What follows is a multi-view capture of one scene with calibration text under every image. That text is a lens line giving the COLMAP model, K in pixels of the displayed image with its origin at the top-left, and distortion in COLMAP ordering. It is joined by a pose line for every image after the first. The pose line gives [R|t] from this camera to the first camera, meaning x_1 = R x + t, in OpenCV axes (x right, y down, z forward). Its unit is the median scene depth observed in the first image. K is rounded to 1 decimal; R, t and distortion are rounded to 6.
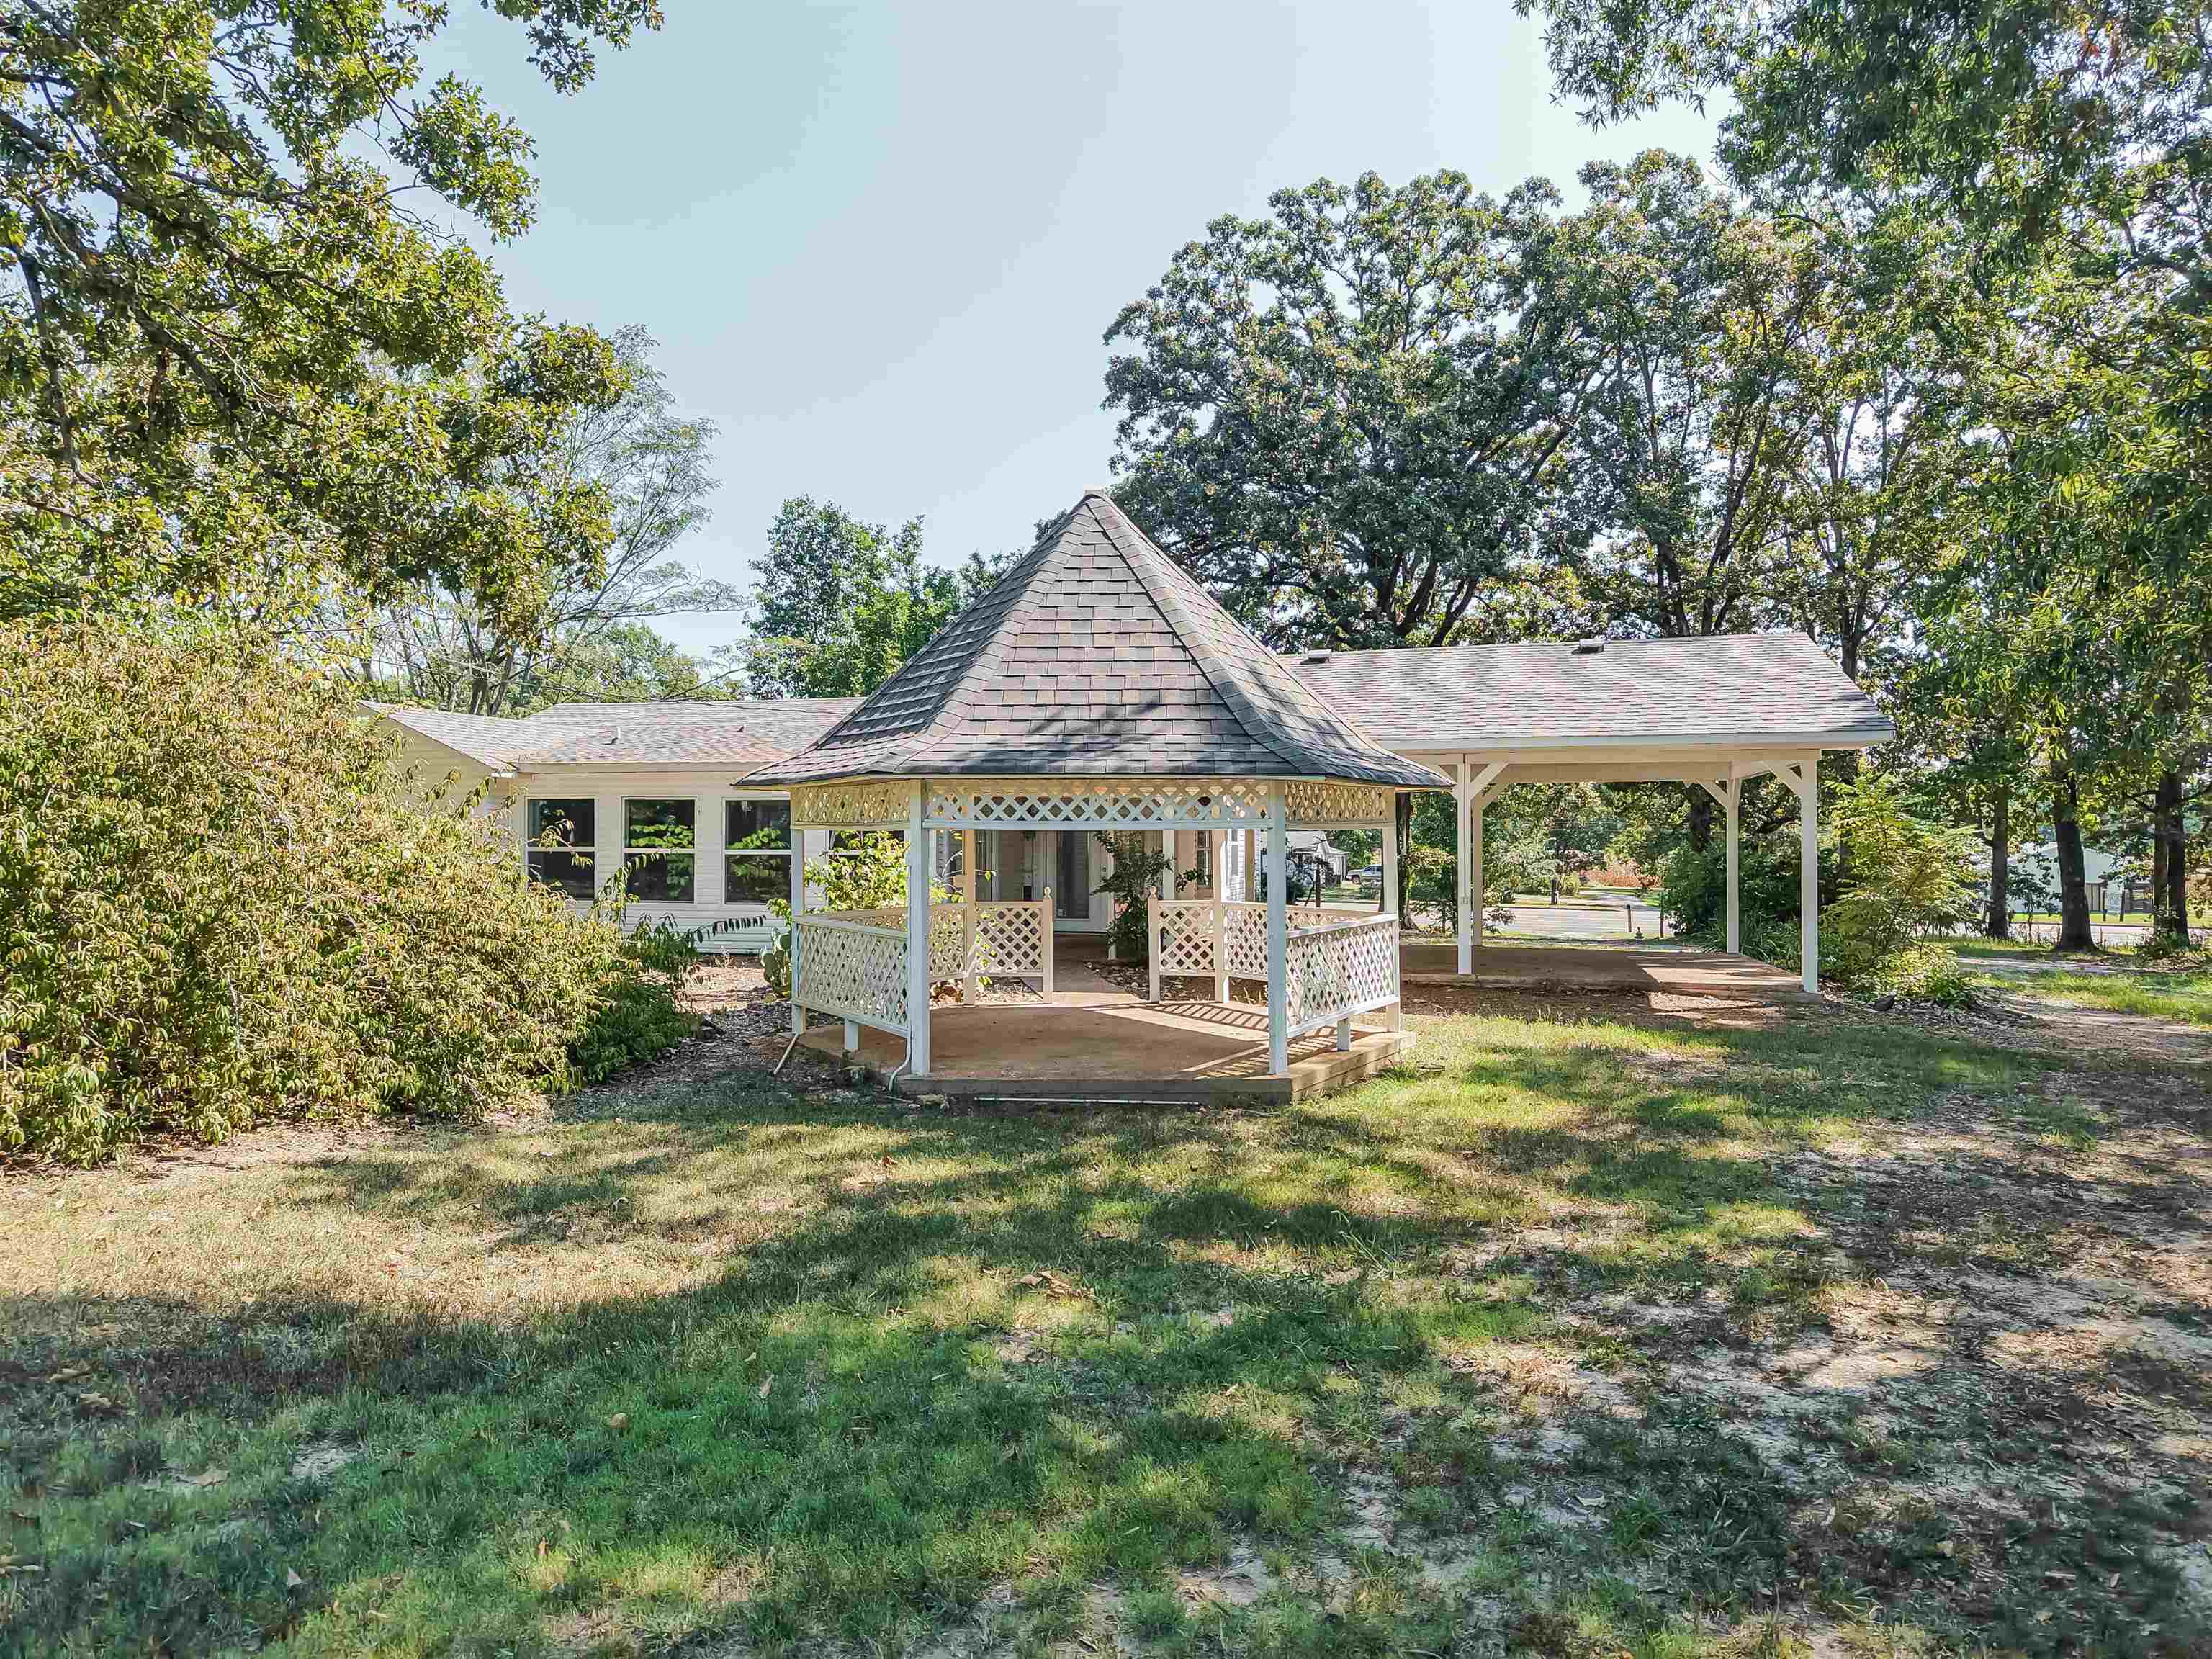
lens RADIAL K [[1540.8, 0, 1104.1], [0, 1540.8, 829.9], [0, 0, 1]] dist [0.001765, -0.000049]
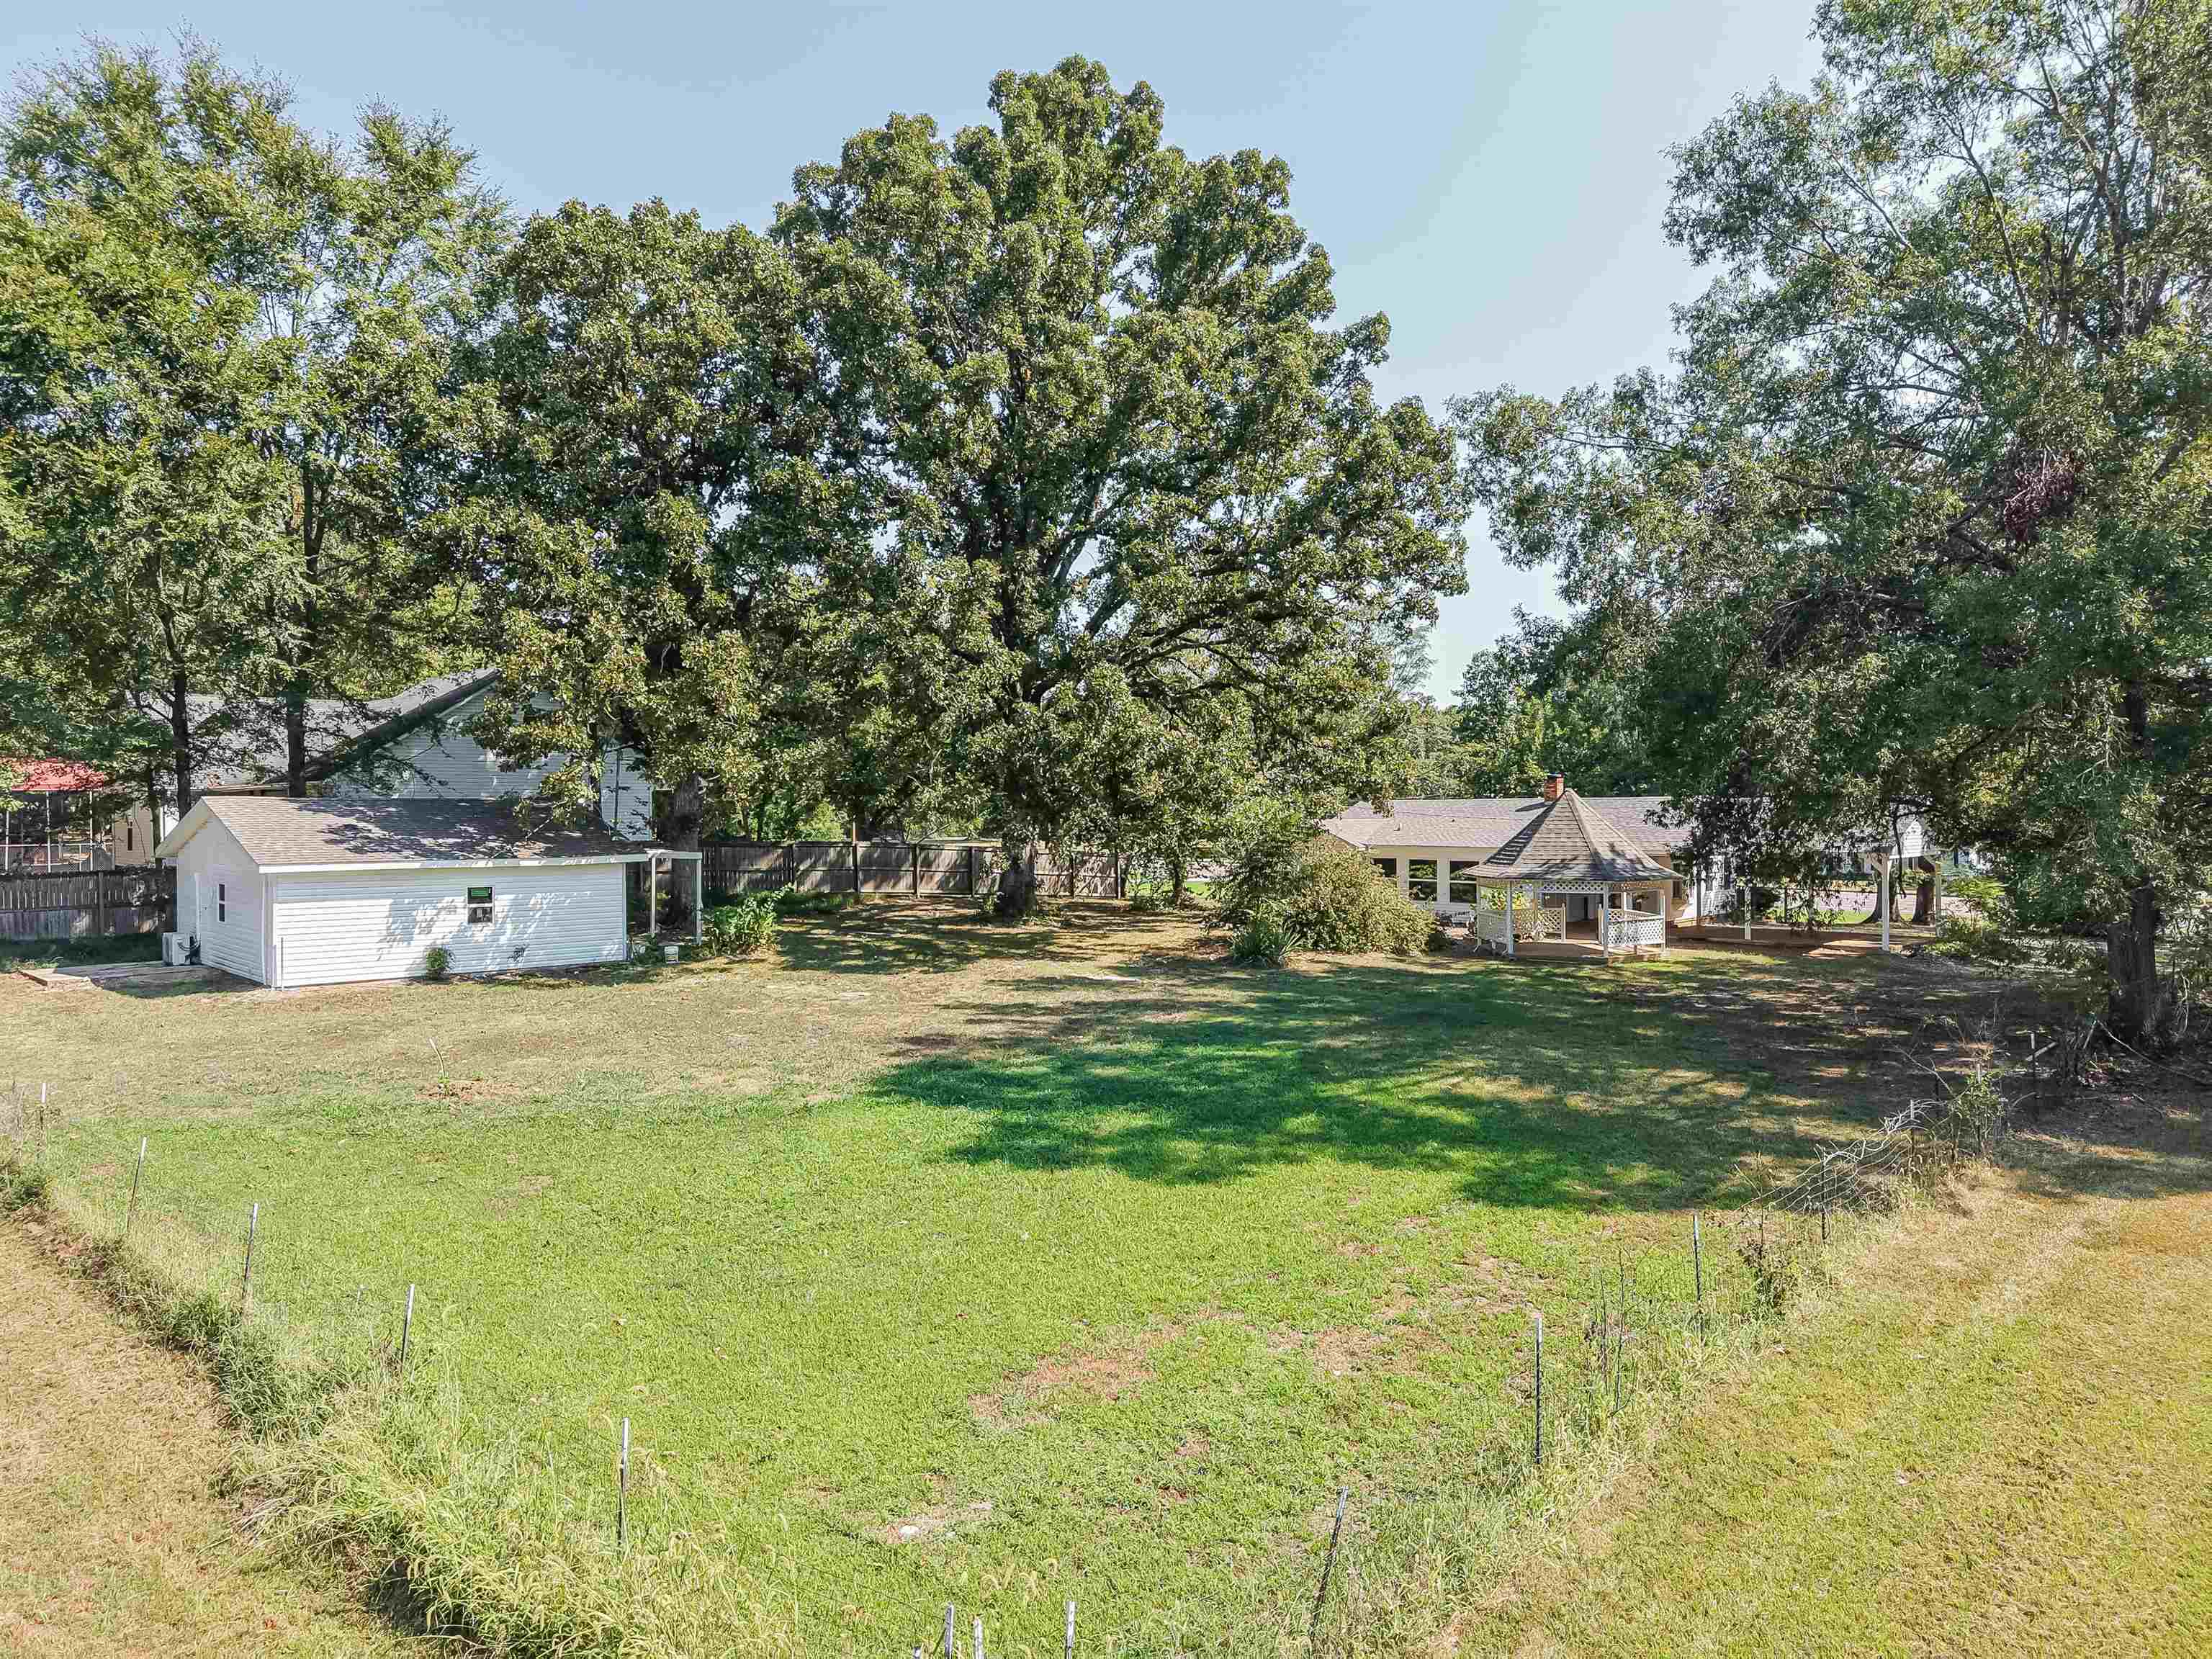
lens RADIAL K [[1540.8, 0, 1100.6], [0, 1540.8, 826.0], [0, 0, 1]] dist [0.001765, -0.000049]
pose [[0.905048, 0.002275, -0.425304, 0.416135], [0.003647, 0.999907, 0.013110, -0.152861], [0.425294, -0.013416, 0.904956, -2.059555]]
